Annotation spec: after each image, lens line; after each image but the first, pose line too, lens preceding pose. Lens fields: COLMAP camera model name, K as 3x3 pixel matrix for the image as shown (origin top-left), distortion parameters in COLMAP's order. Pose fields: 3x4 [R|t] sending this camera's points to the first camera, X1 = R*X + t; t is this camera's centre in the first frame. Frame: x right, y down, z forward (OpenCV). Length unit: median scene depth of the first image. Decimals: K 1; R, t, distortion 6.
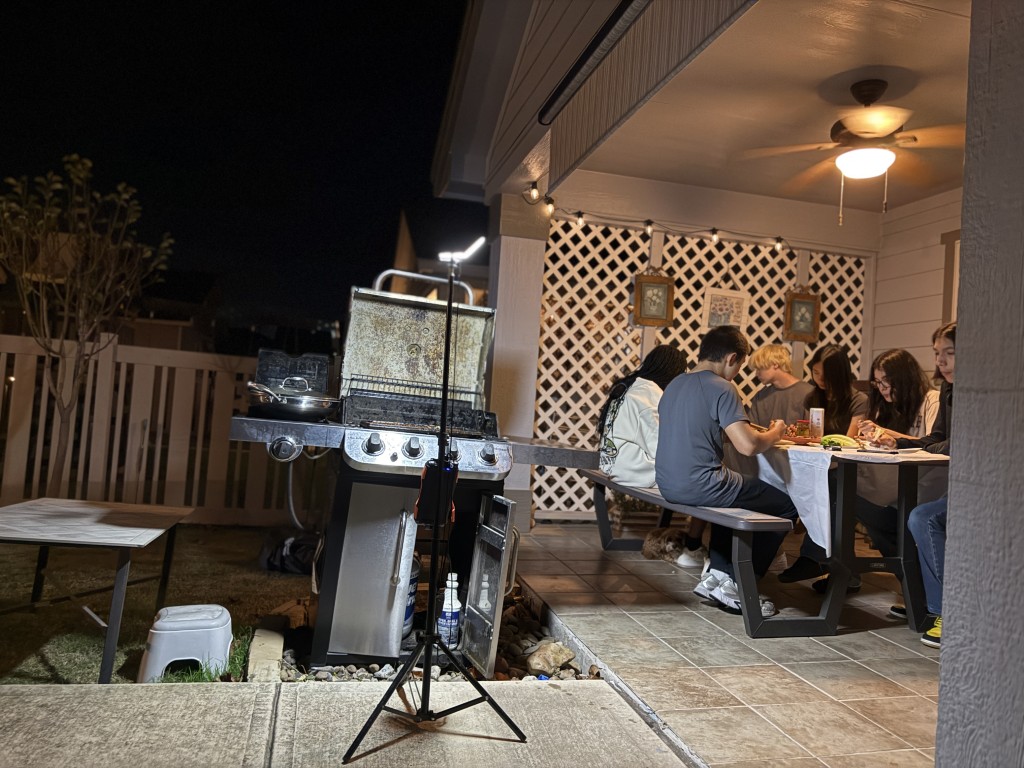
lens RADIAL K [[718.7, 0, 505.1], [0, 718.7, 390.7], [0, 0, 1]] dist [0.032623, -0.005109]
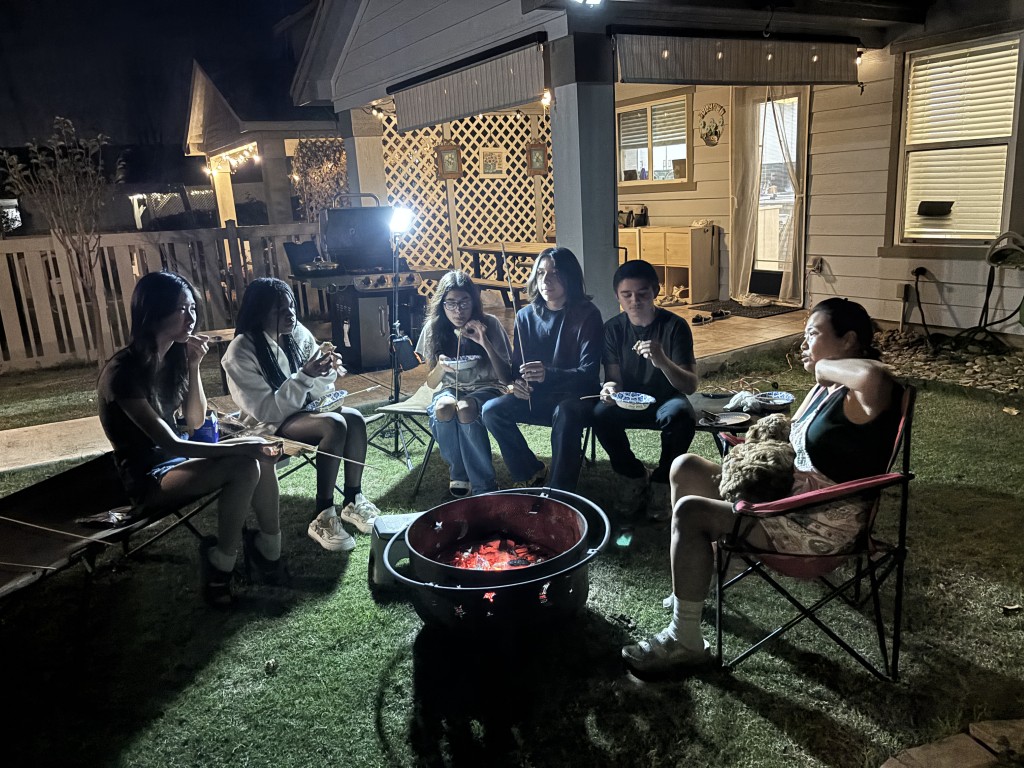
lens RADIAL K [[772.9, 0, 516.9], [0, 772.9, 388.1], [0, 0, 1]] dist [0.009768, -0.009707]
pose [[0.933438, -0.204732, 0.294580, -0.248718], [0.119390, 0.951639, 0.283071, -0.111631], [-0.338288, -0.229060, 0.912739, -0.687827]]
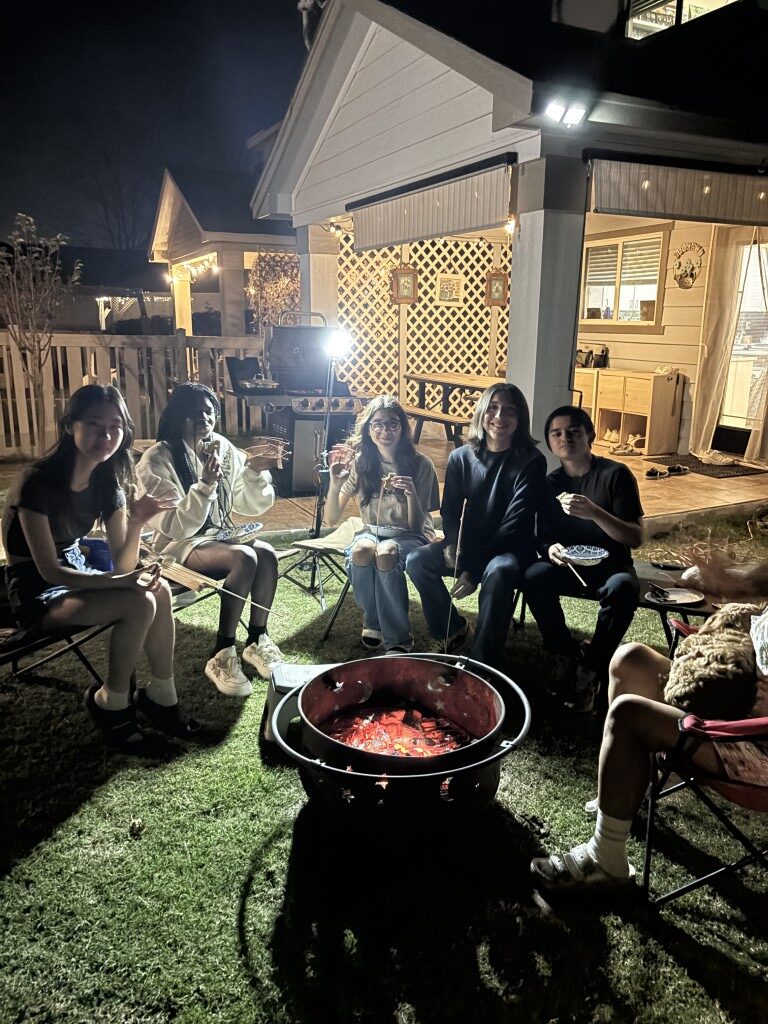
lens RADIAL K [[772.9, 0, 383.1], [0, 772.9, 513.9], [0, 0, 1]] dist [0.009768, -0.009707]
pose [[0.972565, -0.111311, 0.204270, -0.221450], [0.052115, 0.960027, 0.275012, -0.110621], [-0.226717, -0.256821, 0.939490, -0.635324]]
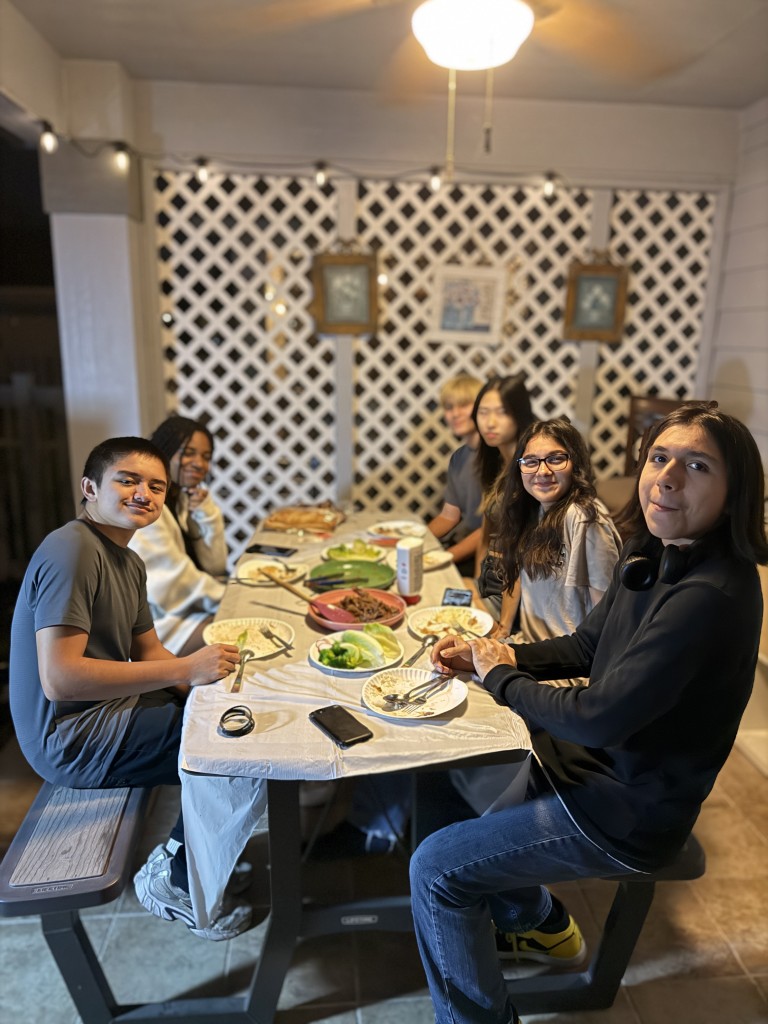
lens RADIAL K [[718.7, 0, 358.1], [0, 718.7, 523.1], [0, 0, 1]] dist [0.032623, -0.005109]
pose [[0.990816, -0.031457, -0.131510, 0.286224], [0.055996, 0.980706, 0.187295, -0.042580], [0.123081, -0.192939, 0.973461, 0.321984]]
